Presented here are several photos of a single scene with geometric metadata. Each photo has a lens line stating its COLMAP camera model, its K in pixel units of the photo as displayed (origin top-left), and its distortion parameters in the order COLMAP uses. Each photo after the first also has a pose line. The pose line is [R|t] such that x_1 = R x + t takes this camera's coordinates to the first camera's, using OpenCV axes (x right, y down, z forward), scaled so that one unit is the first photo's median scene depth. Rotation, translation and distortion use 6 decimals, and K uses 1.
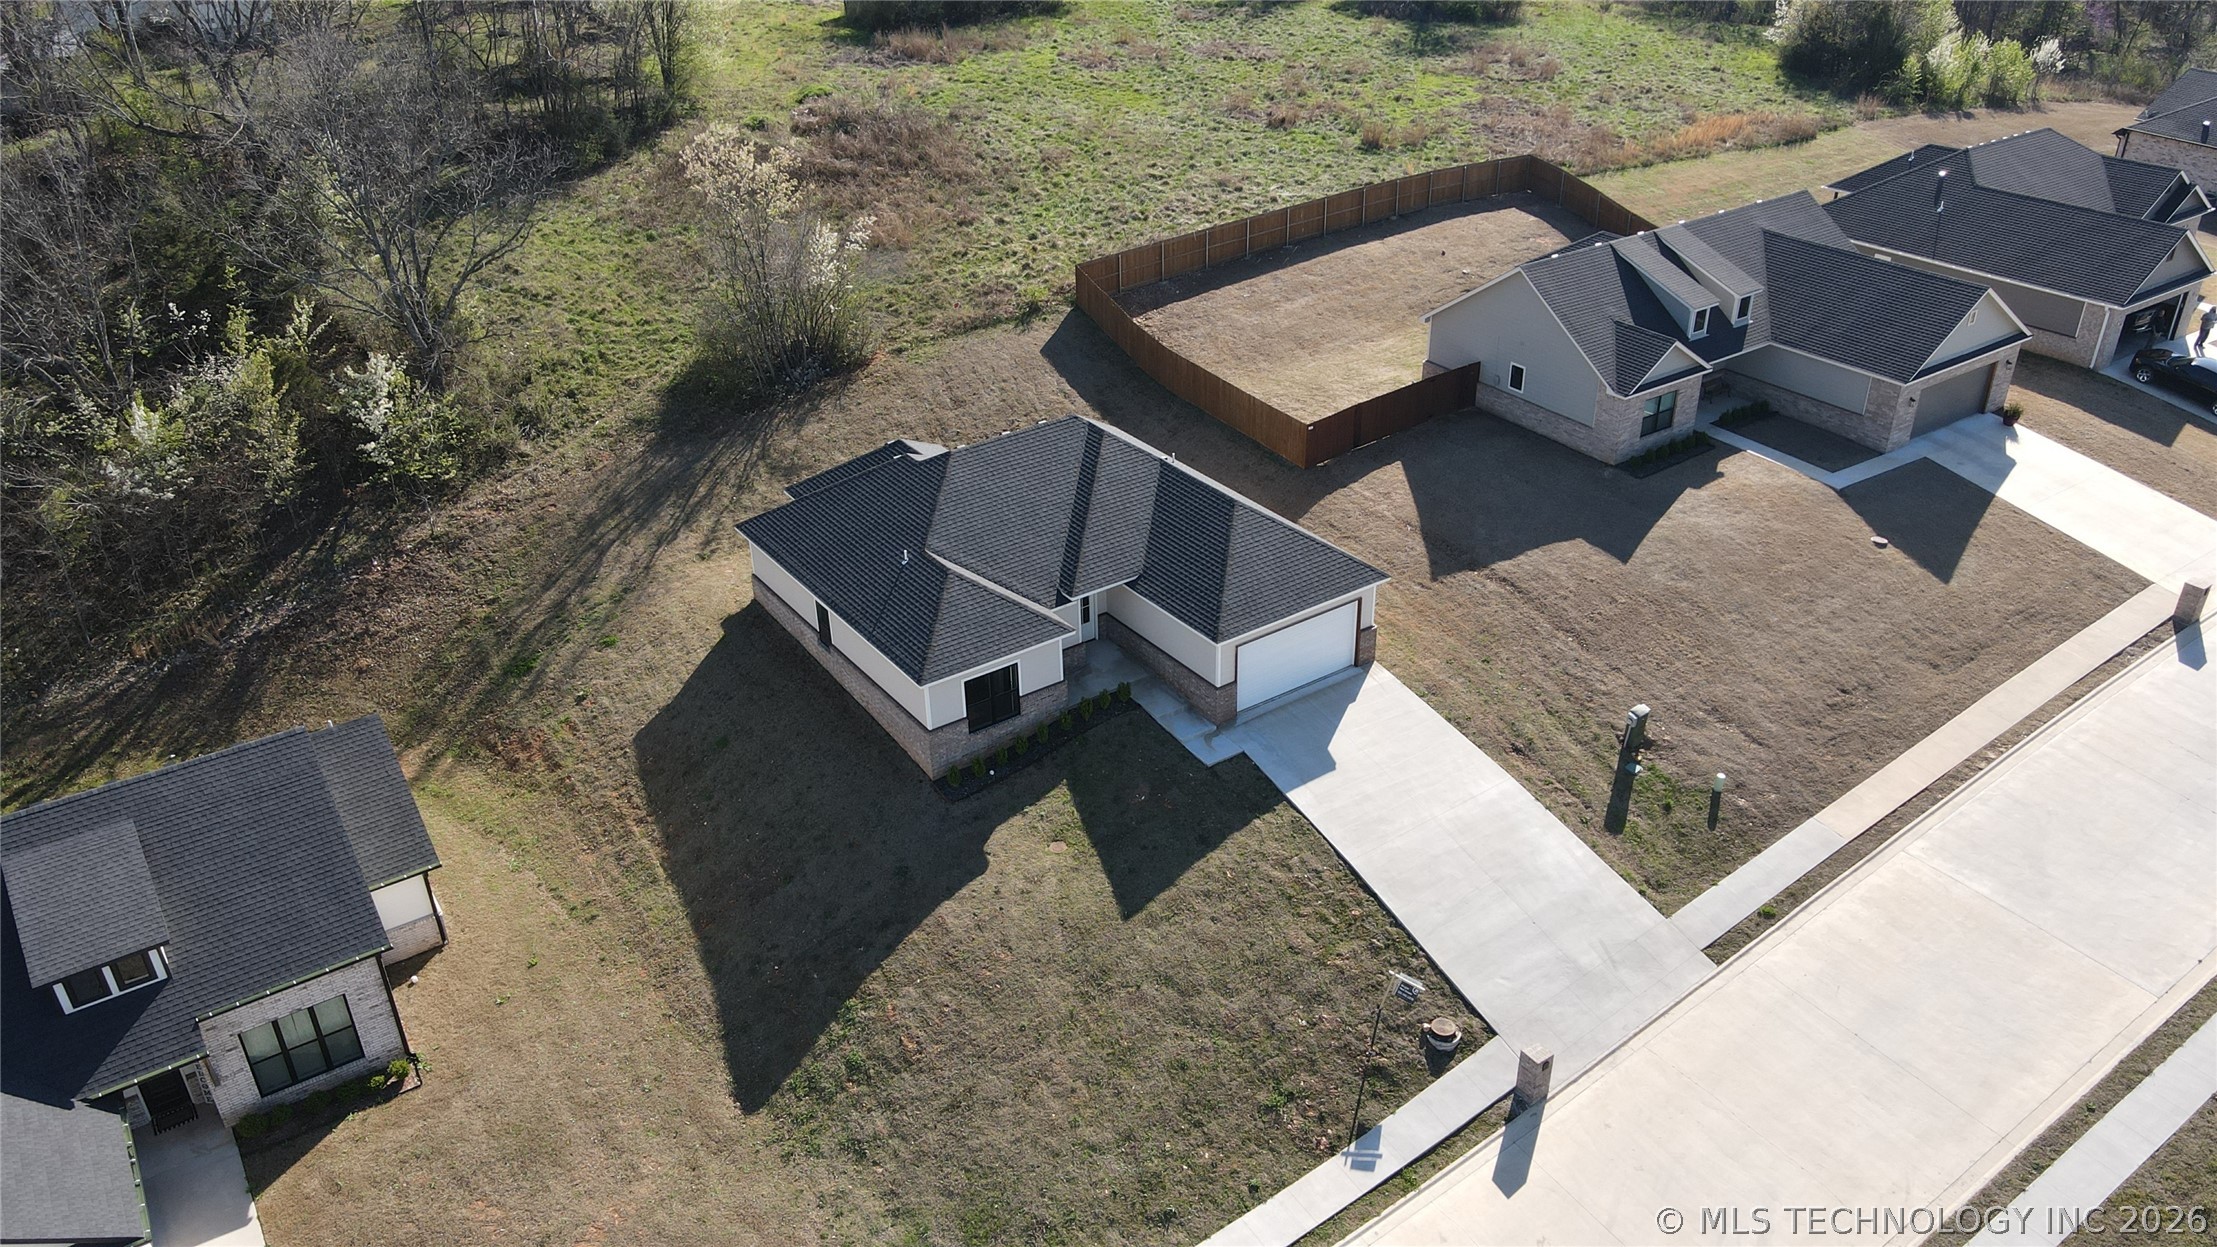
lens RADIAL K [[1656.8, 0, 1107.8], [0, 1656.8, 614.9], [0, 0, 1]] dist [-0.006394, 0.055822]
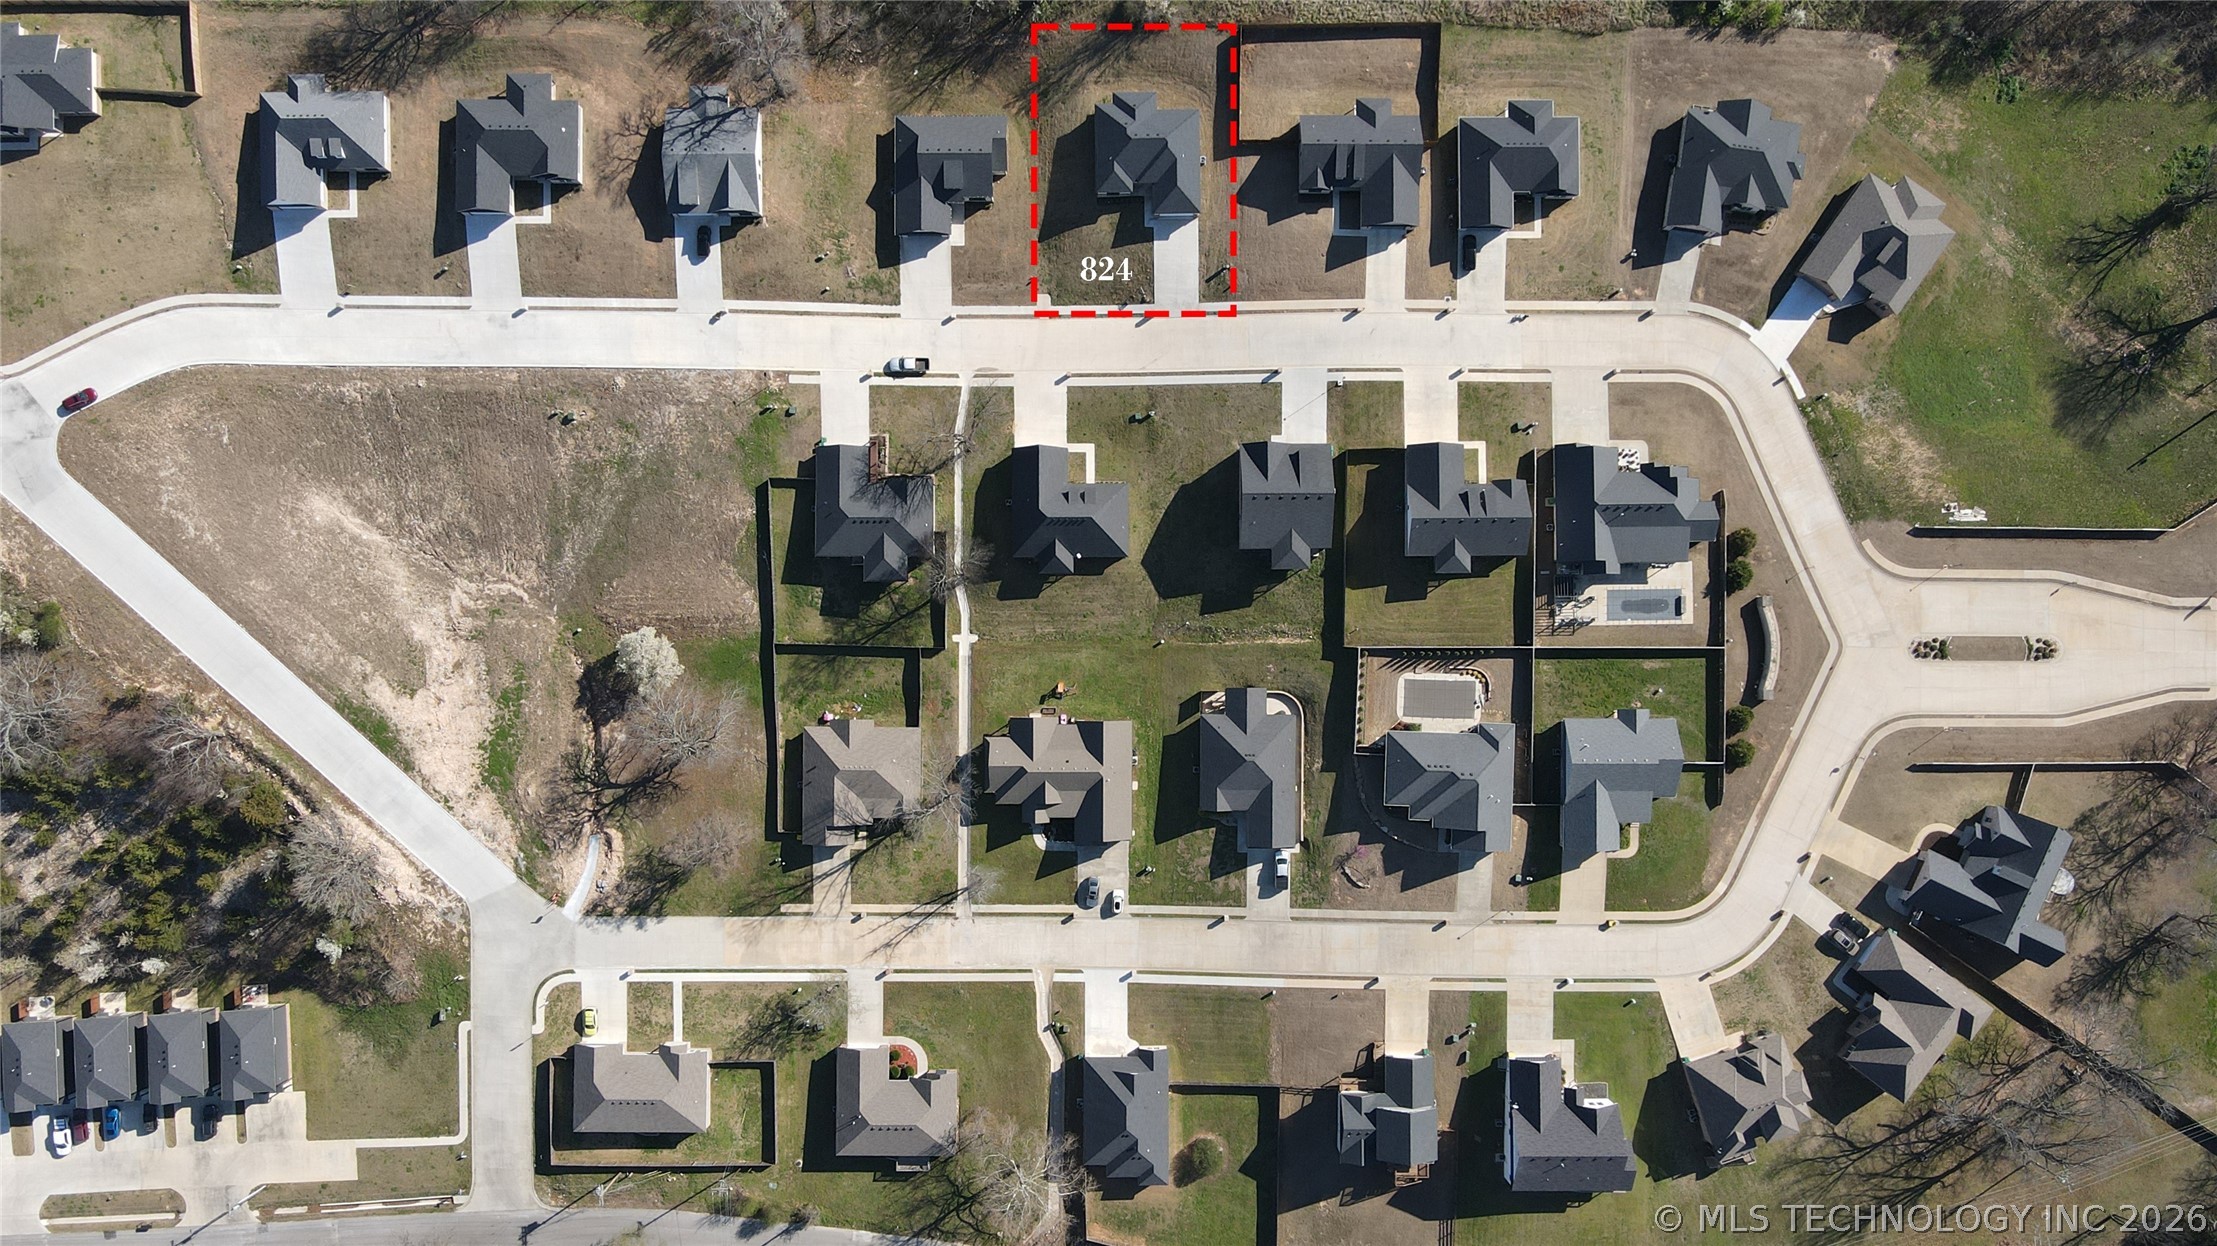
lens RADIAL K [[1656.8, 0, 1107.8], [0, 1656.8, 614.4], [0, 0, 1]] dist [-0.006394, 0.055822]
pose [[0.826187, 0.563316, 0.009548, 0.554872], [-0.295260, 0.418485, 0.858890, -3.521176], [0.479830, -0.712423, 0.512071, -2.328874]]
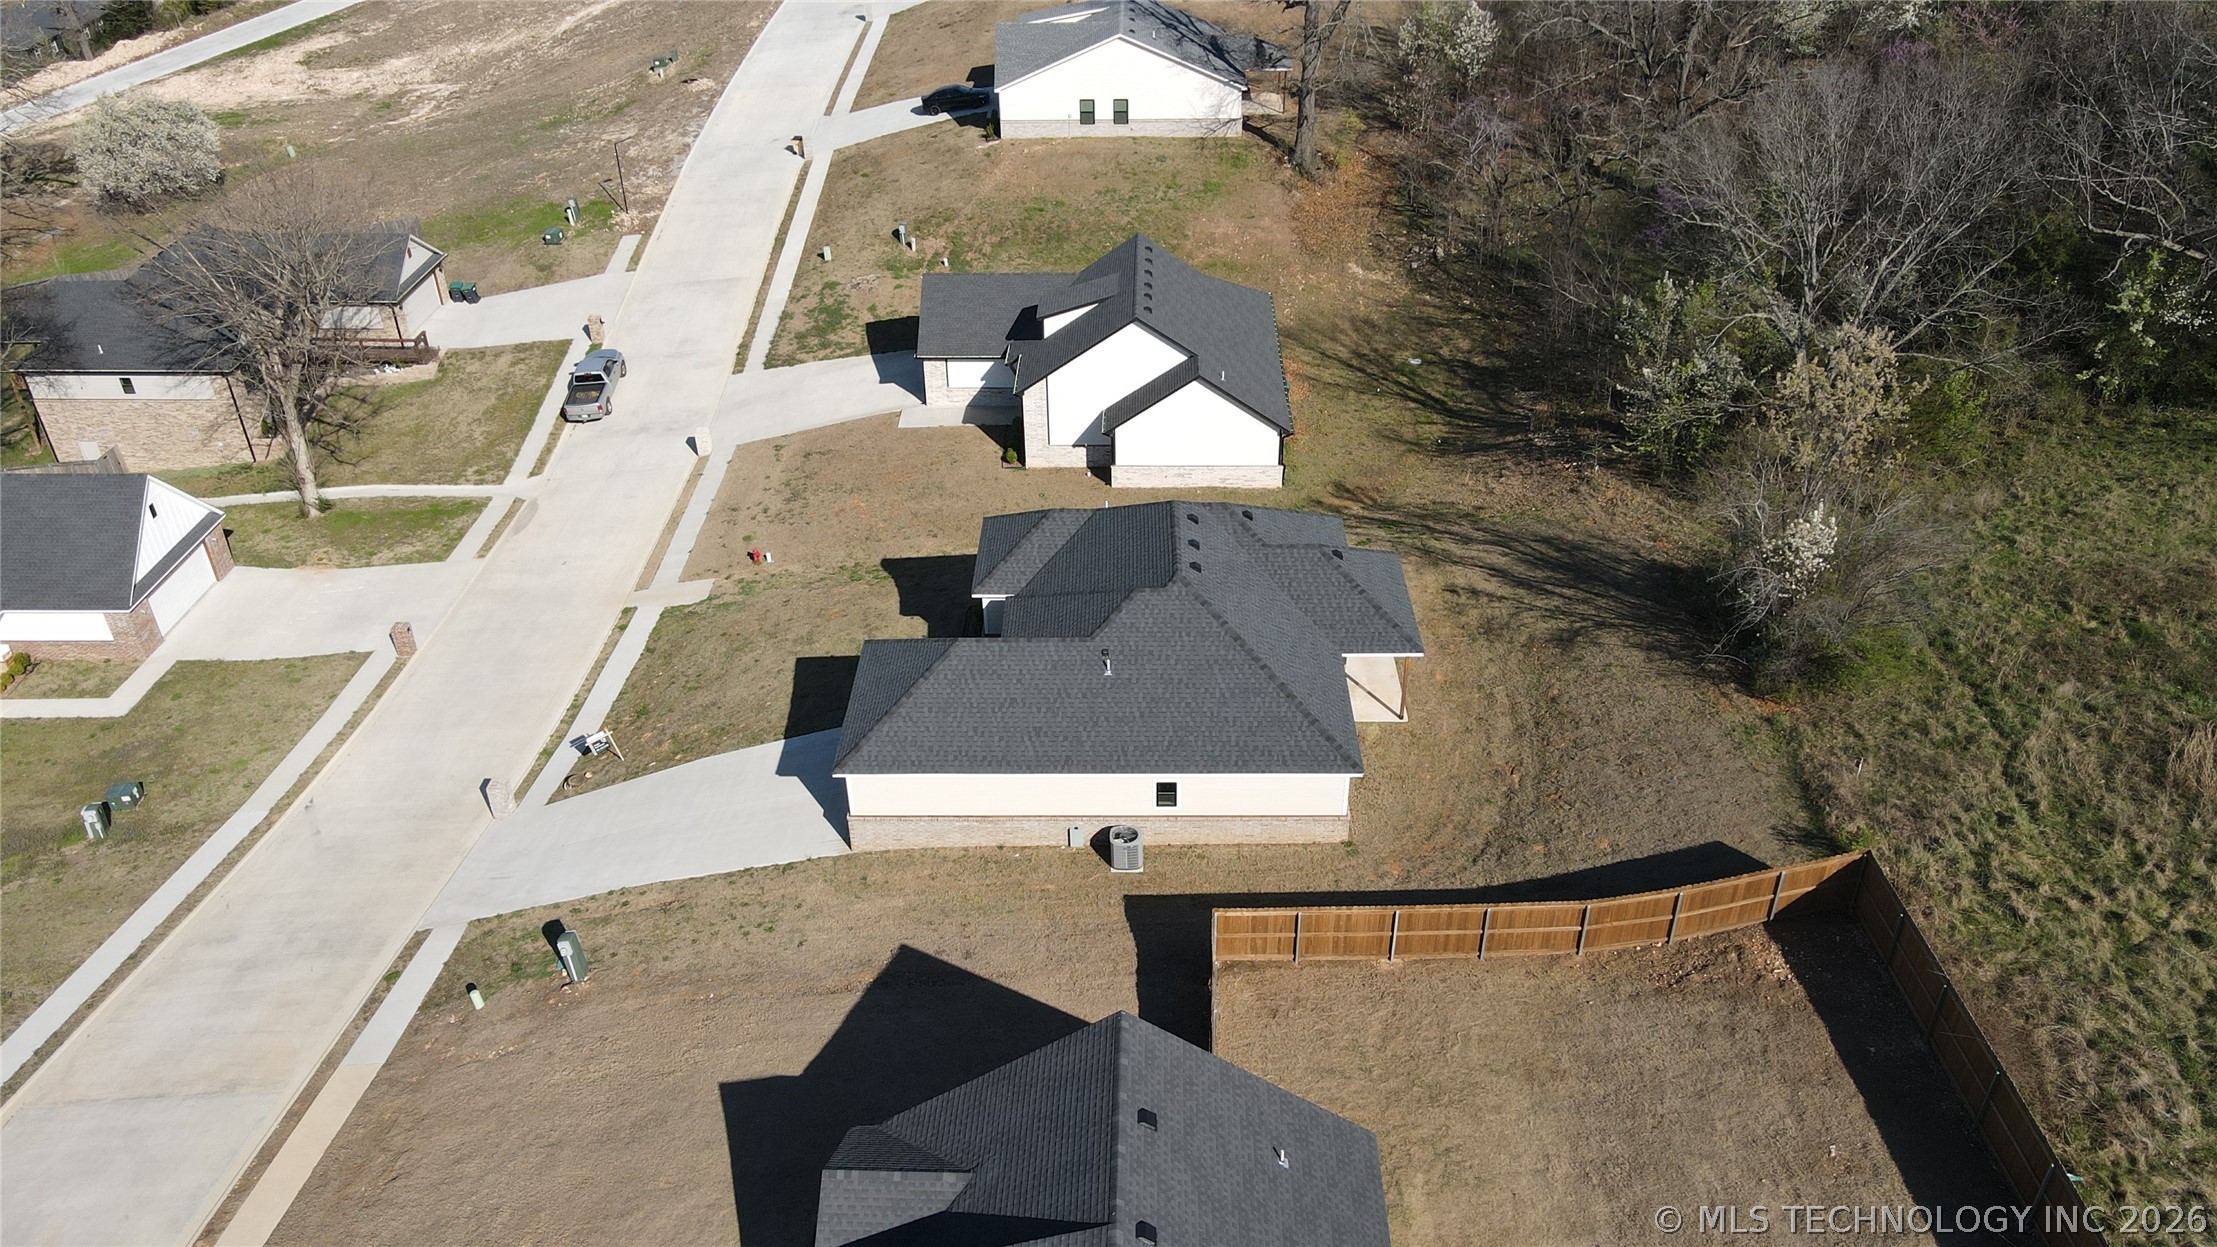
lens RADIAL K [[1631.4, 0, 1109.1], [0, 1631.4, 647.8], [0, 0, 1]] dist [-0.009067, 0.044220]
pose [[-0.584261, 0.470432, -0.661311, 0.658853], [-0.377428, 0.563872, 0.734572, -0.797787], [0.718461, 0.678780, -0.151894, 1.232587]]
